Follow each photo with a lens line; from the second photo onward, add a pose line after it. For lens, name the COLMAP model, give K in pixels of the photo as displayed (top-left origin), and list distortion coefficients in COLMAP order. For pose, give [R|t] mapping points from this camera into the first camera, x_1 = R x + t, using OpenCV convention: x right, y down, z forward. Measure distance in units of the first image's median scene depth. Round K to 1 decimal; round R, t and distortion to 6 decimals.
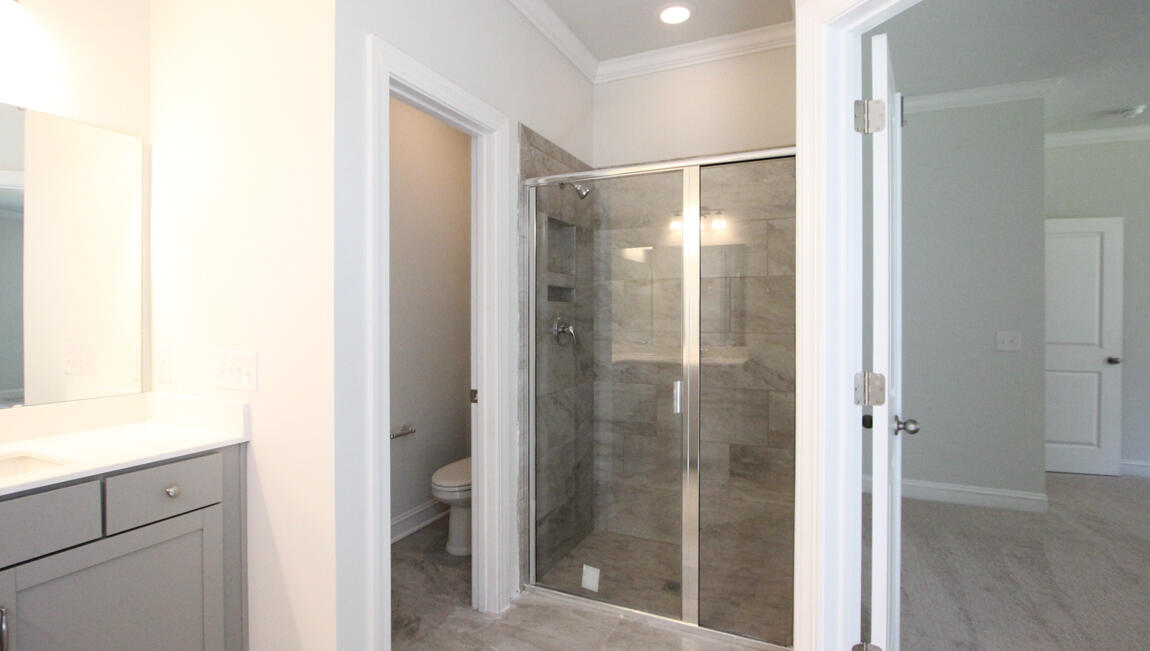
lens RADIAL K [[541.6, 0, 575.0], [0, 541.6, 325.5], [0, 0, 1]] dist [-0.001594, -0.000270]
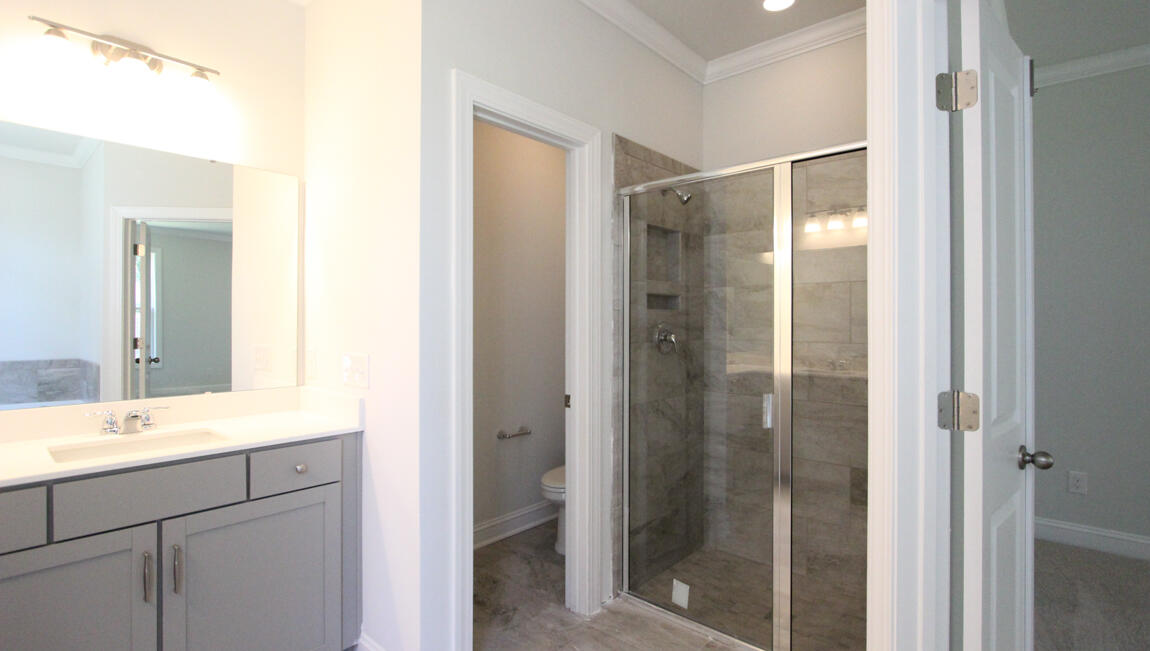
lens RADIAL K [[542.6, 0, 572.8], [0, 542.6, 328.7], [0, 0, 1]] dist [-0.001621, -0.000270]
pose [[0.958876, 0.005522, -0.283772, 0.109251], [-0.008092, 0.999936, -0.007886, 0.000141], [0.283711, 0.009858, 0.958859, 0.006882]]
